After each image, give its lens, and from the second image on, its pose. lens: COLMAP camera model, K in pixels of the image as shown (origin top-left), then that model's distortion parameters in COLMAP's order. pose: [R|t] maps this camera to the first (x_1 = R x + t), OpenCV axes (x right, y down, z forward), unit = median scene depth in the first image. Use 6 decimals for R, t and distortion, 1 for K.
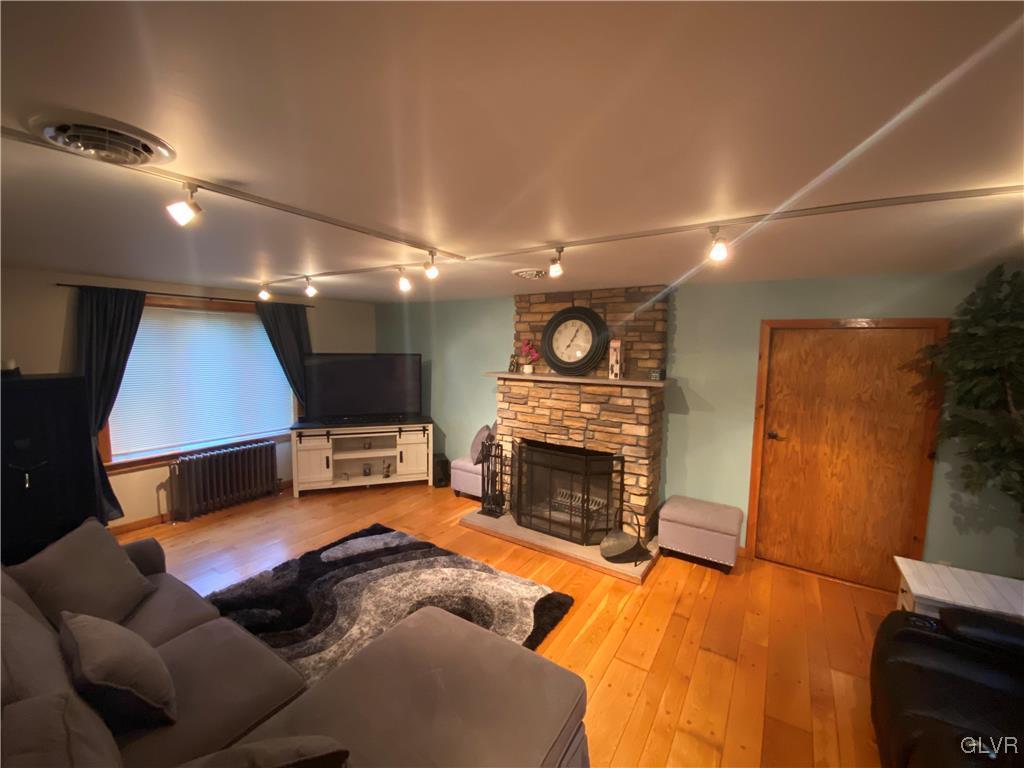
lens RADIAL K [[412.1, 0, 513.2], [0, 412.1, 384.0], [0, 0, 1]] dist [-0.000149, -0.009125]
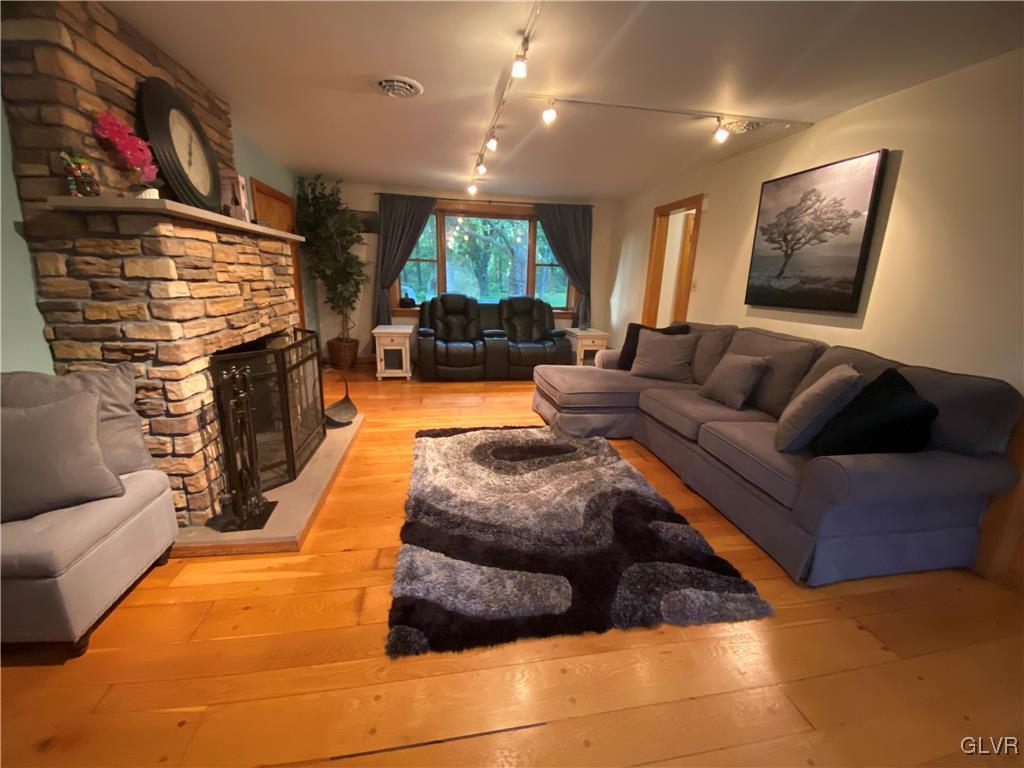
lens RADIAL K [[412.1, 0, 514.3], [0, 412.1, 385.5], [0, 0, 1]] dist [-0.000149, -0.009125]
pose [[-0.697699, -0.215540, 0.683198, -0.647634], [0.027384, 0.944945, 0.326082, 0.021025], [-0.715868, 0.246216, -0.653384, 1.213407]]
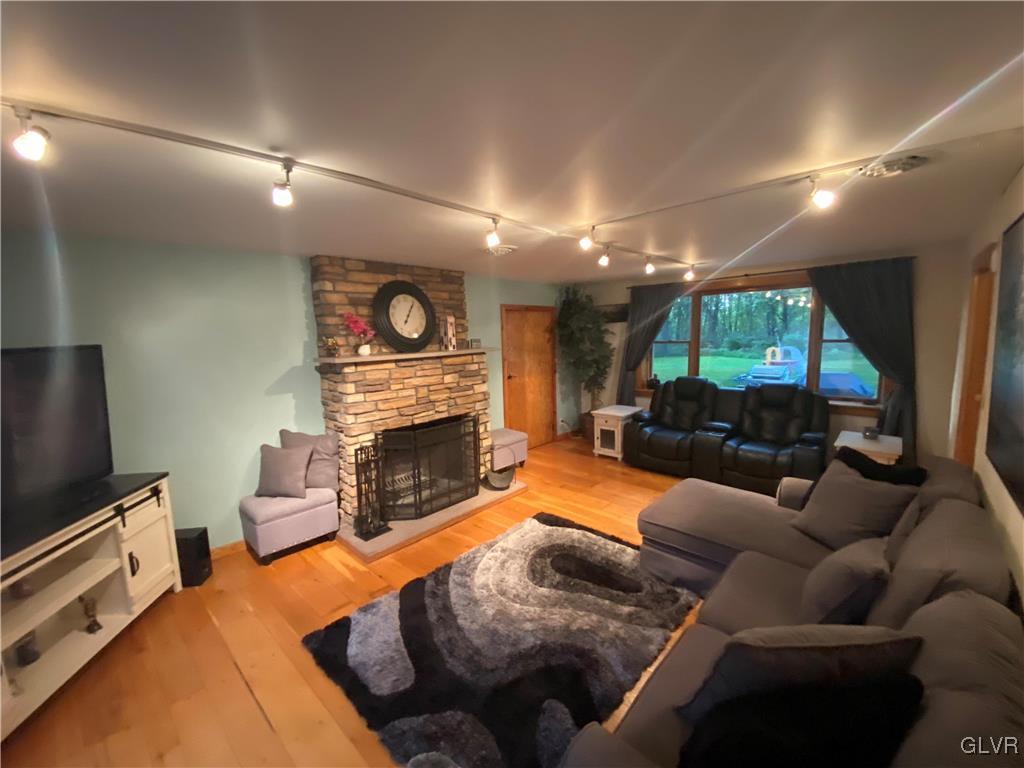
lens RADIAL K [[412.1, 0, 517.3], [0, 412.1, 387.9], [0, 0, 1]] dist [-0.000149, -0.009125]
pose [[0.151522, -0.154371, 0.976325, -0.859082], [0.121927, 0.983105, 0.136520, -0.043252], [-0.980905, 0.098354, 0.167784, 0.649125]]
